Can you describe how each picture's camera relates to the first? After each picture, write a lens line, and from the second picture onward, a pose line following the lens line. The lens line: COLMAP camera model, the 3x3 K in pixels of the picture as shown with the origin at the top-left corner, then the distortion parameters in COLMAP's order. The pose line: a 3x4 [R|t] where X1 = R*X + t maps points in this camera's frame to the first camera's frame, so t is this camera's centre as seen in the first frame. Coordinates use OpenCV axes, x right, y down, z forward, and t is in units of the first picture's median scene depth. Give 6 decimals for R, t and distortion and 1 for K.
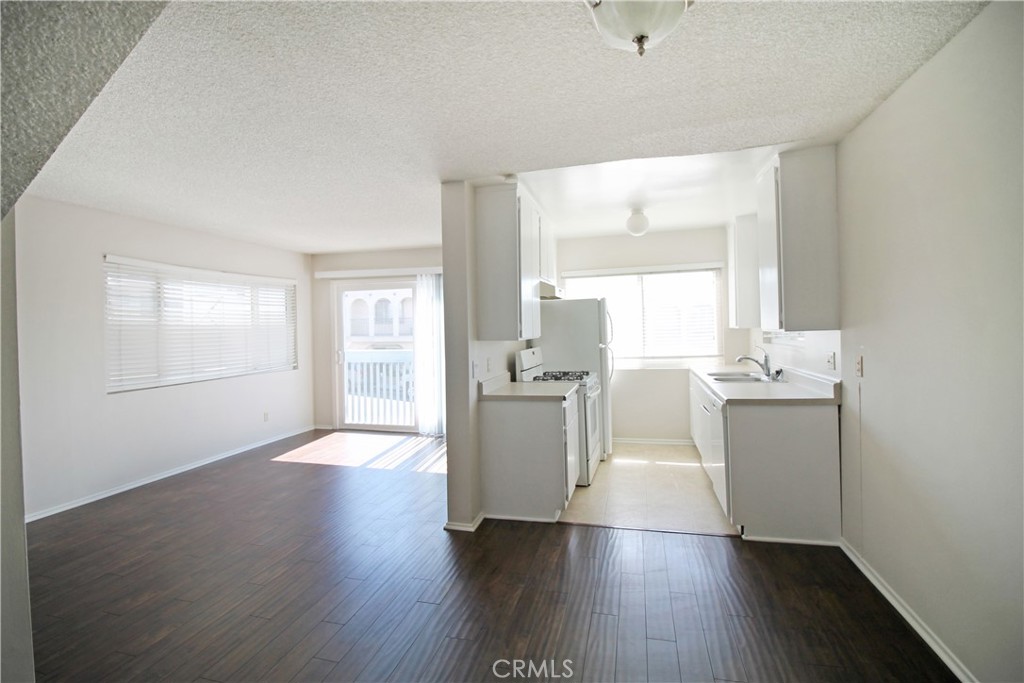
lens RADIAL K [[481.6, 0, 508.6], [0, 481.6, 331.5], [0, 0, 1]] dist [-0.002051, -0.000480]
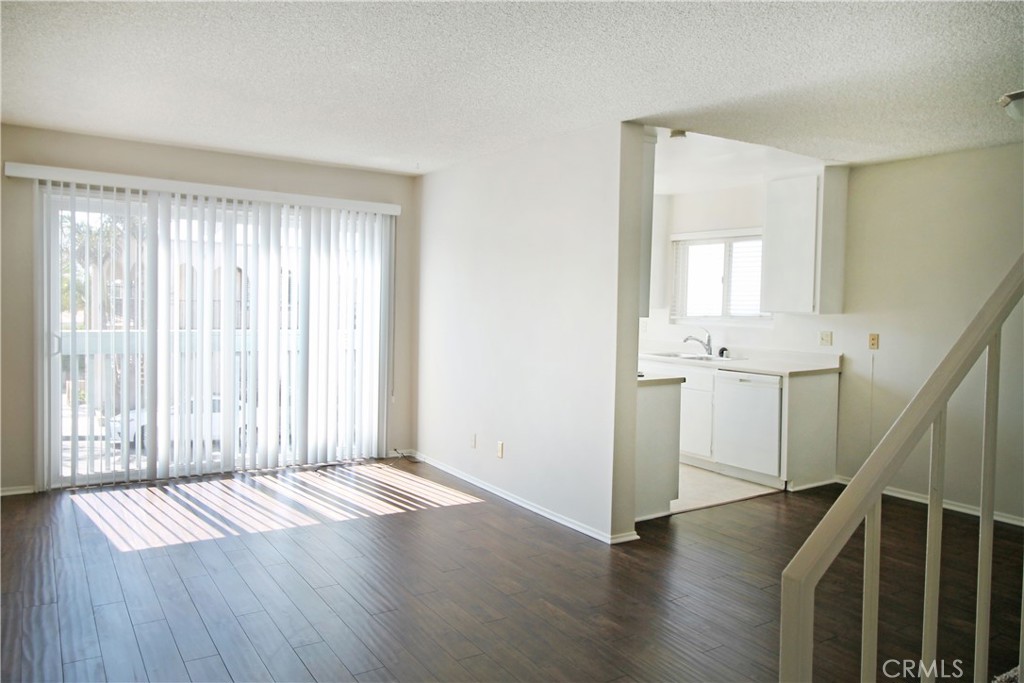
lens RADIAL K [[734.8, 0, 508.8], [0, 734.8, 339.9], [0, 0, 1]] dist [0.035067, 0.001867]
pose [[0.670960, -0.006007, 0.741469, -0.924244], [-0.026687, 0.999124, 0.032244, 0.017473], [-0.741013, -0.041422, 0.670212, 0.226131]]
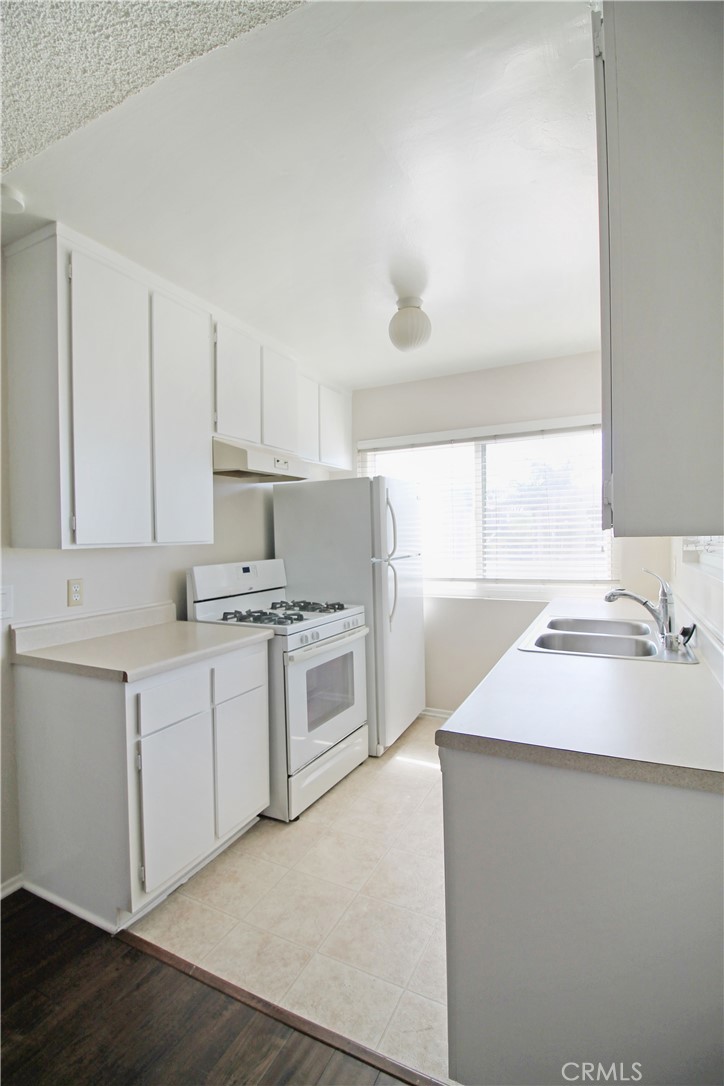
lens RADIAL K [[510.8, 0, 354.1], [0, 510.8, 549.4], [0, 0, 1]] dist [-0.002051, -0.000480]
pose [[0.978057, 0.018554, -0.207508, 0.332397], [-0.013044, 0.999526, 0.027893, 0.000611], [0.207927, -0.024574, 0.977836, 0.449049]]
